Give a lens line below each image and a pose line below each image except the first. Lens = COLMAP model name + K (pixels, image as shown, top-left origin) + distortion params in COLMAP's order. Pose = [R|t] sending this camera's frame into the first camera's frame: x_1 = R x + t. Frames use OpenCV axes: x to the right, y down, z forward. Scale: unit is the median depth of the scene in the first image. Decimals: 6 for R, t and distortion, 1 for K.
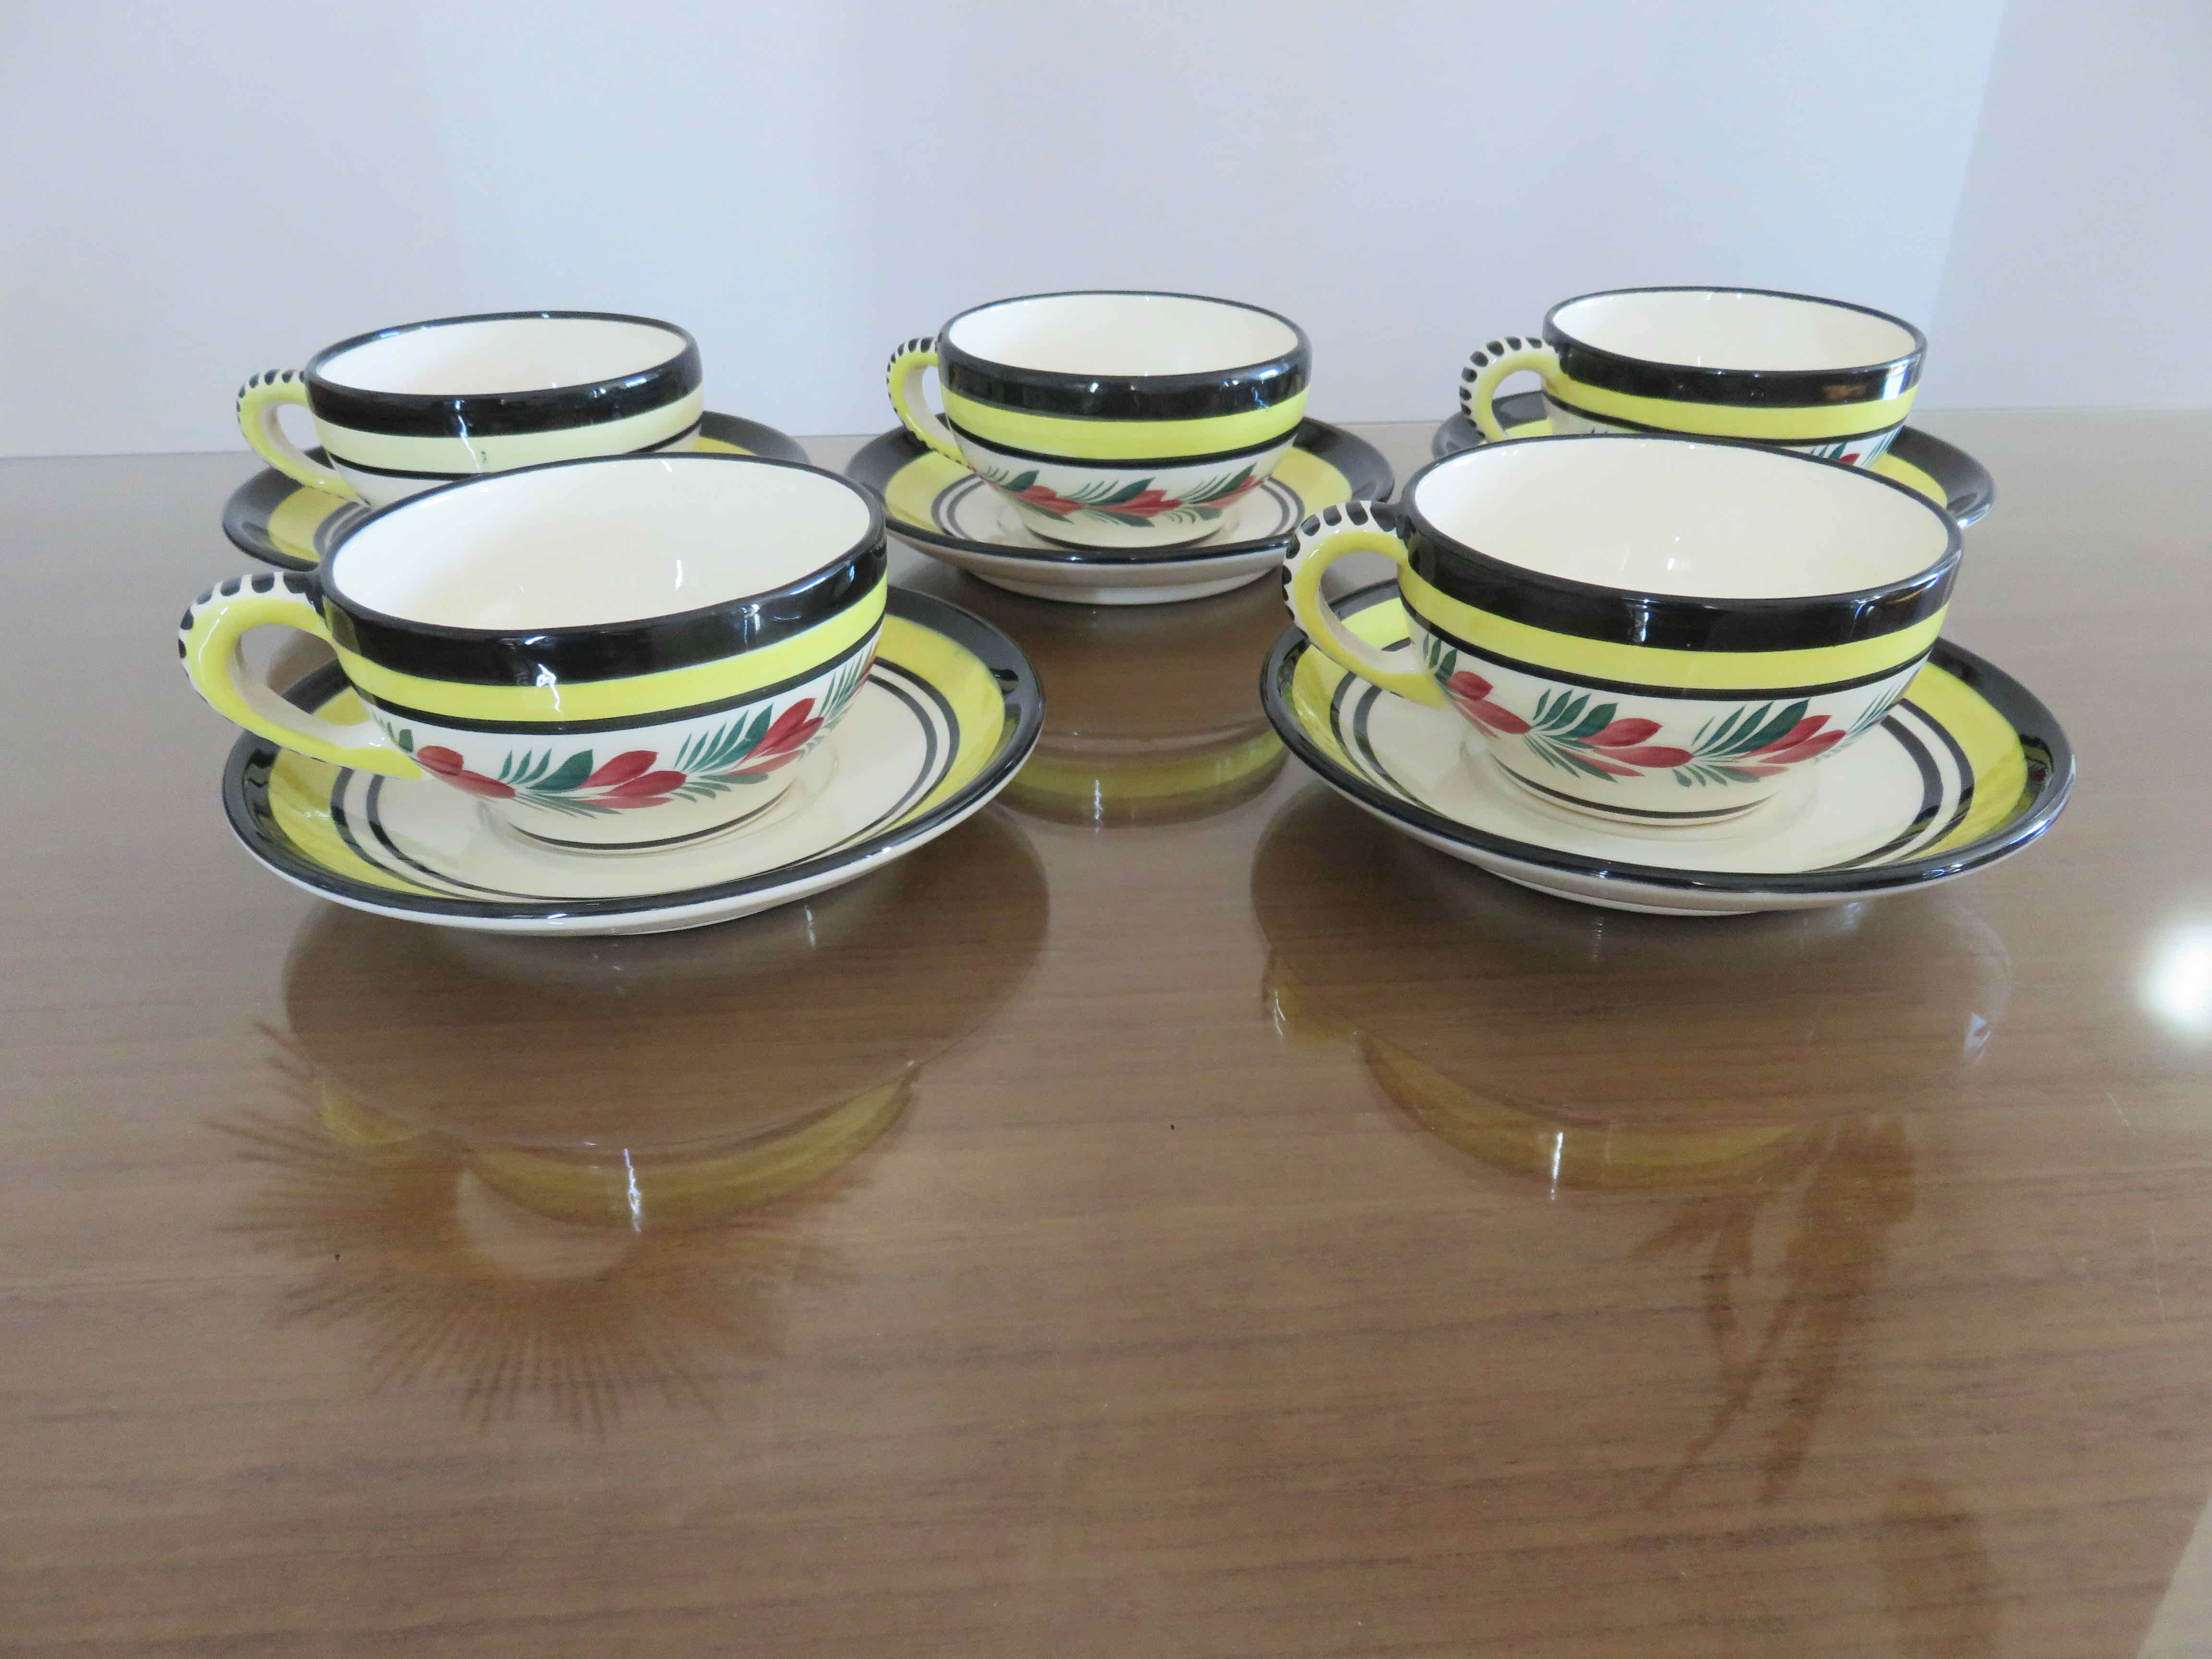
lens RADIAL K [[1600.5, 0, 1099.2], [0, 1600.5, 814.1], [0, 0, 1]] dist [0.003837, 0.004970]
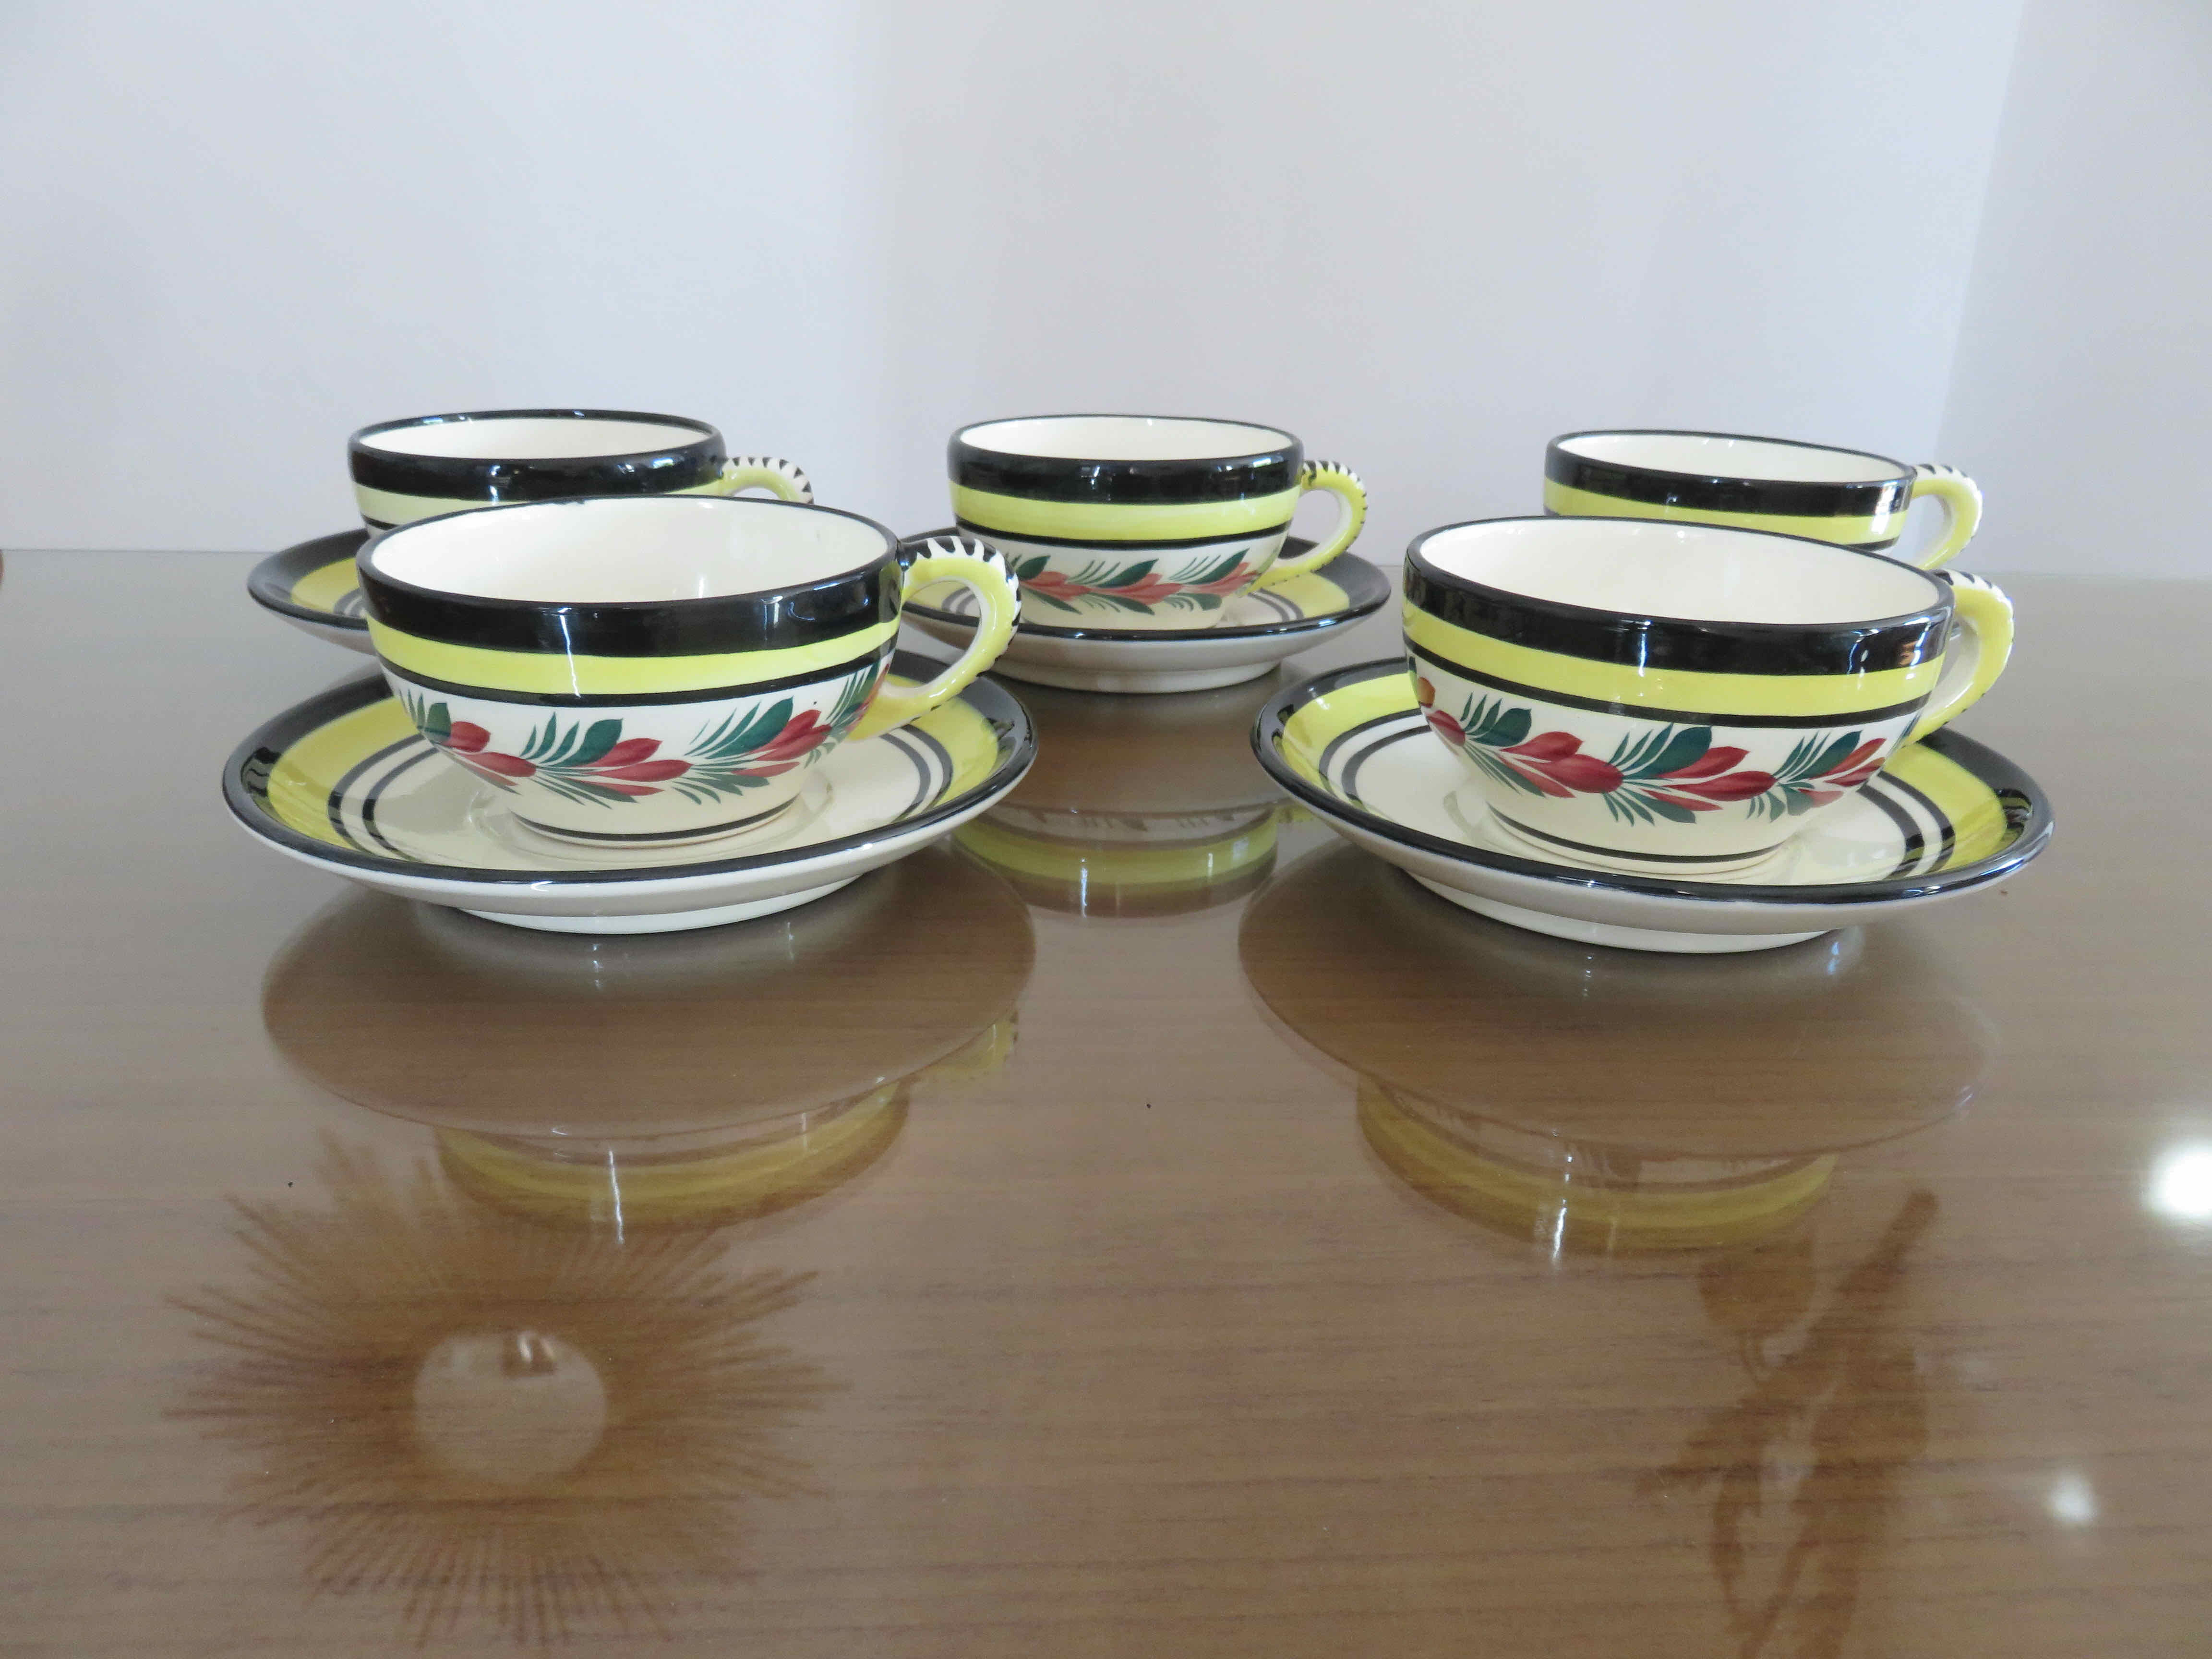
lens RADIAL K [[1600.5, 0, 1110.9], [0, 1600.5, 846.4], [0, 0, 1]] dist [0.003837, 0.004970]
pose [[0.999429, 0.033739, 0.001817, 0.012964], [-0.033157, 0.989695, -0.139297, 0.156156], [-0.006498, 0.139157, 0.990249, 0.000898]]
